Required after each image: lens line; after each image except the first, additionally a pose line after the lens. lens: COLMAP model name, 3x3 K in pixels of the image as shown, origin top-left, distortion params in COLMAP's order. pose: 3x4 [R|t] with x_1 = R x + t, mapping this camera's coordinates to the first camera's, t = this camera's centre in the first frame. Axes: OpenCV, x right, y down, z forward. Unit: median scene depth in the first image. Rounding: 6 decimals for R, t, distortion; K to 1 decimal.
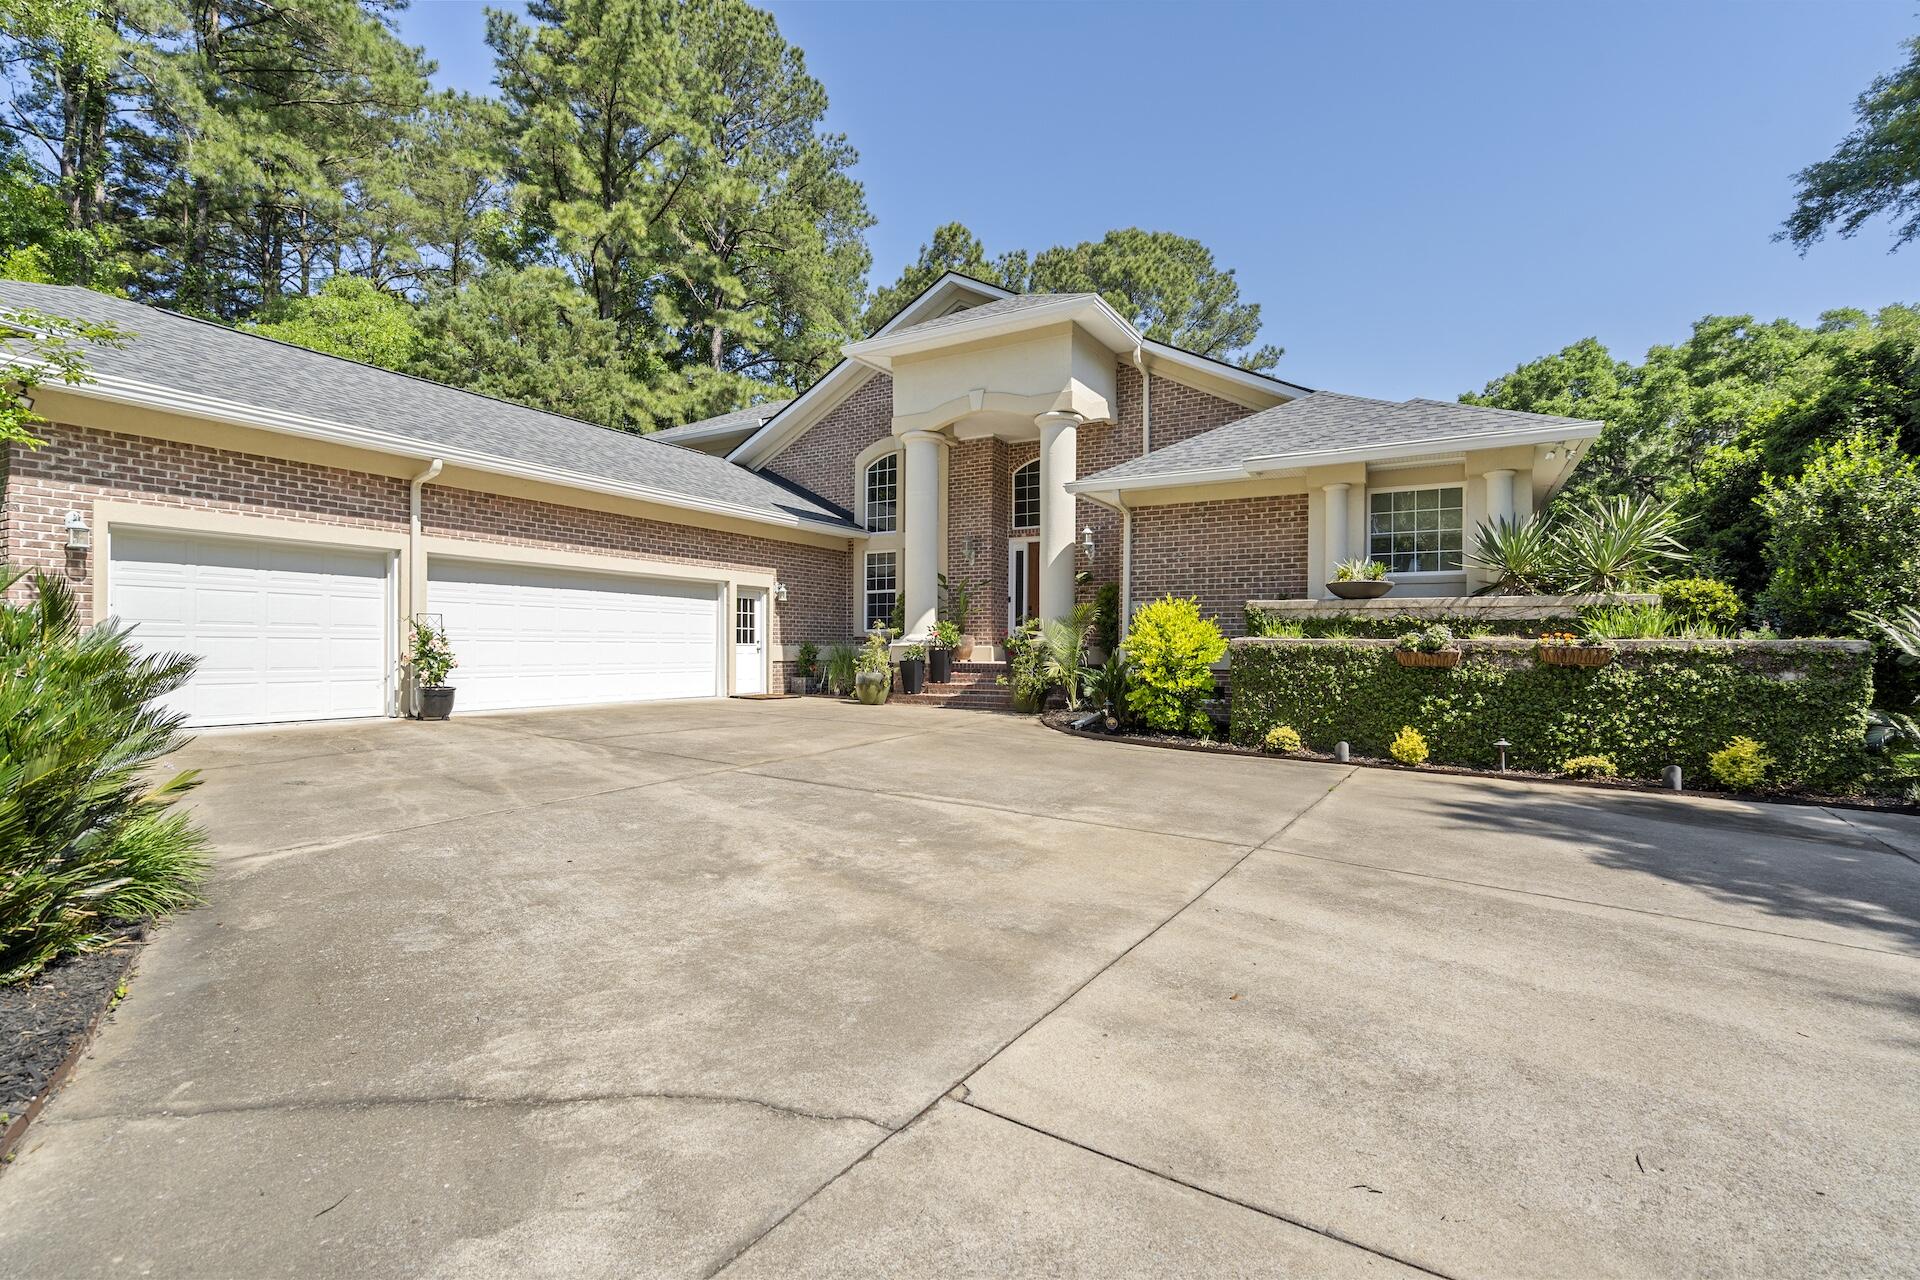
lens RADIAL K [[881.0, 0, 959.7], [0, 881.0, 643.2], [0, 0, 1]] dist [0.007505, 0.000285]
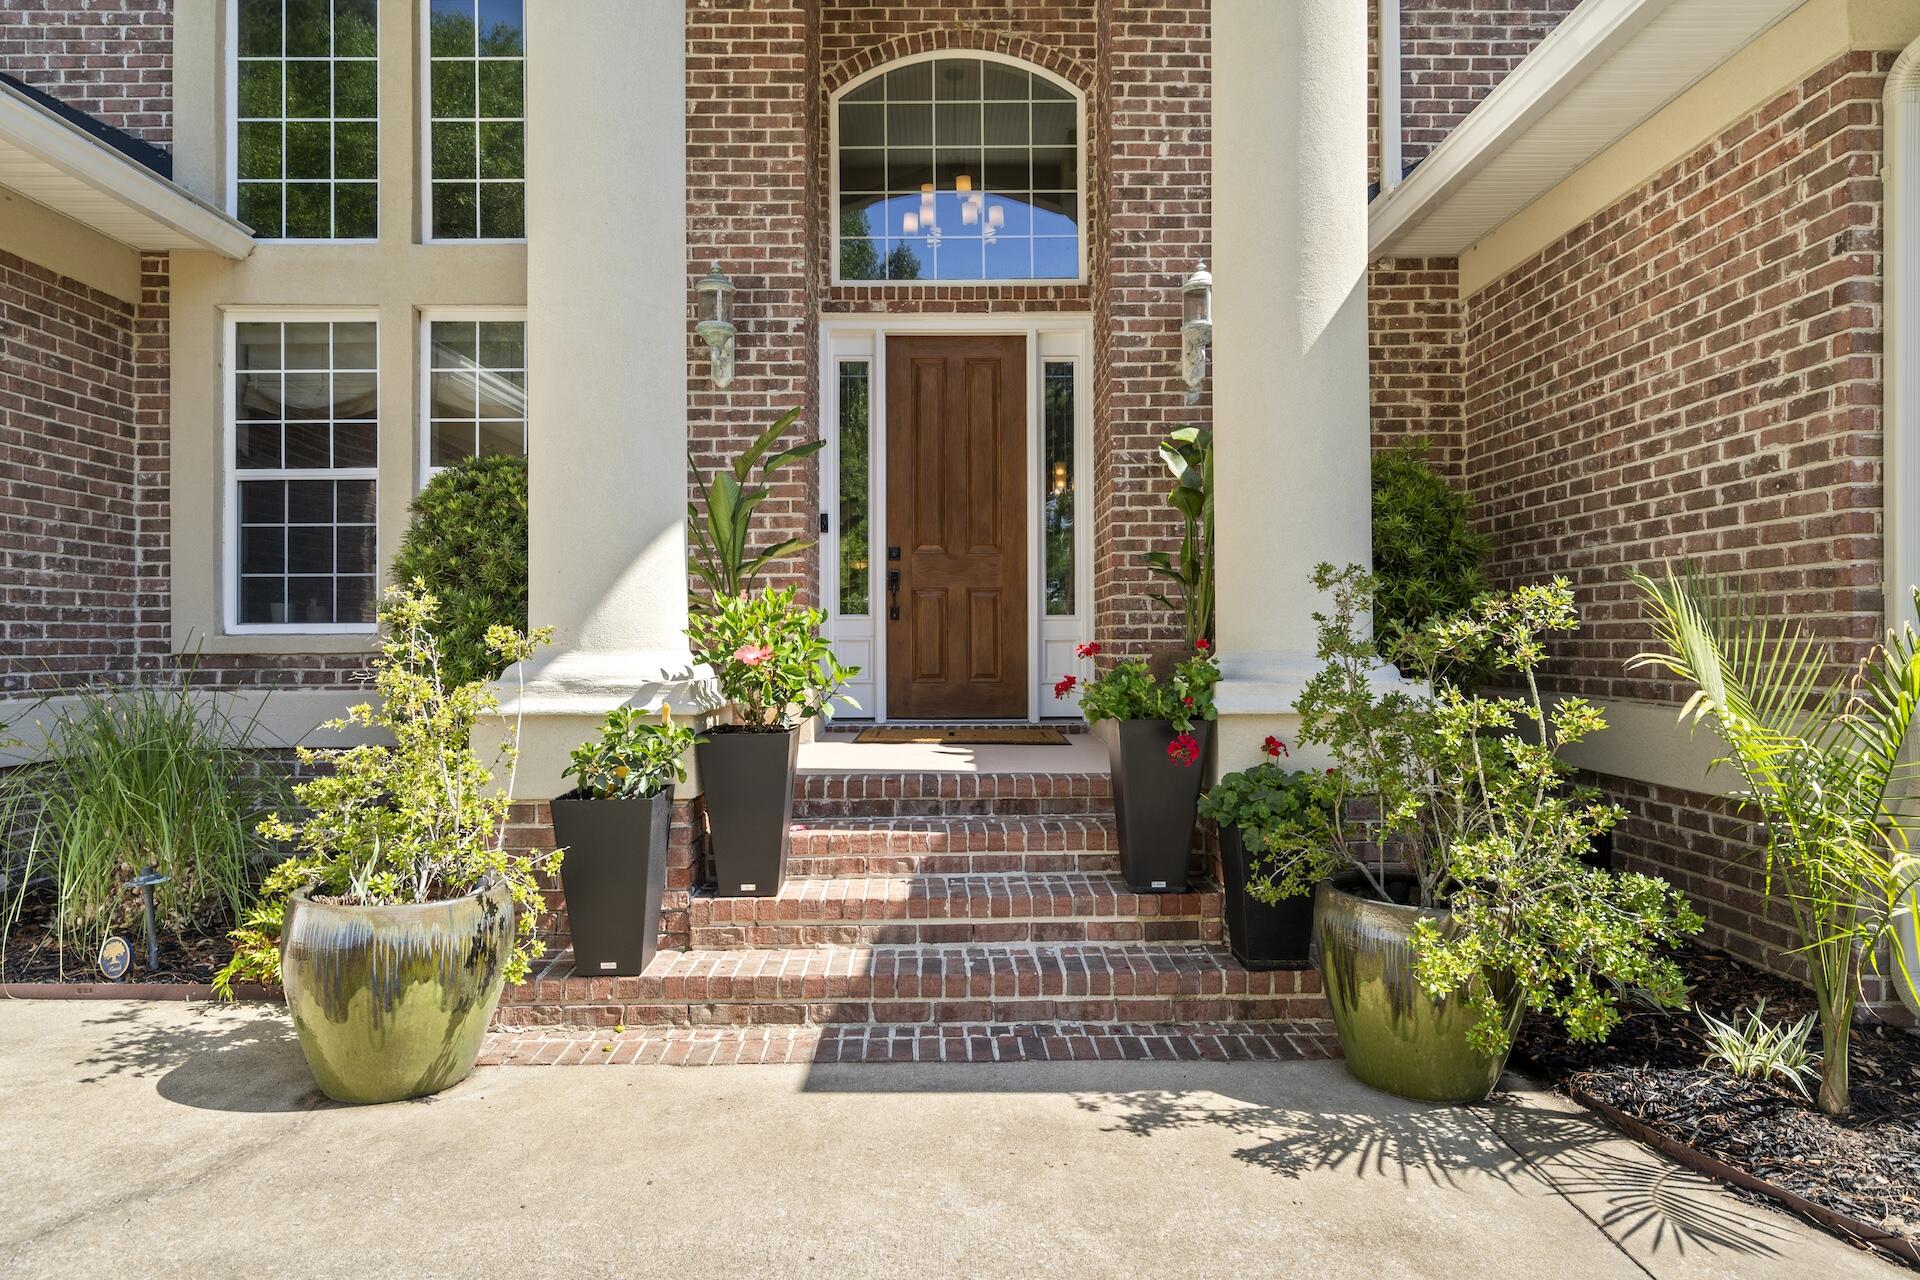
lens RADIAL K [[1159.6, 0, 957.0], [0, 1159.6, 638.7], [0, 0, 1]] dist [-0.002833, 0.000202]
pose [[0.859596, -0.006133, 0.510937, -0.102698], [0.005304, 0.999981, 0.003079, -0.012328], [-0.510947, 0.000063, 0.859612, 0.645632]]
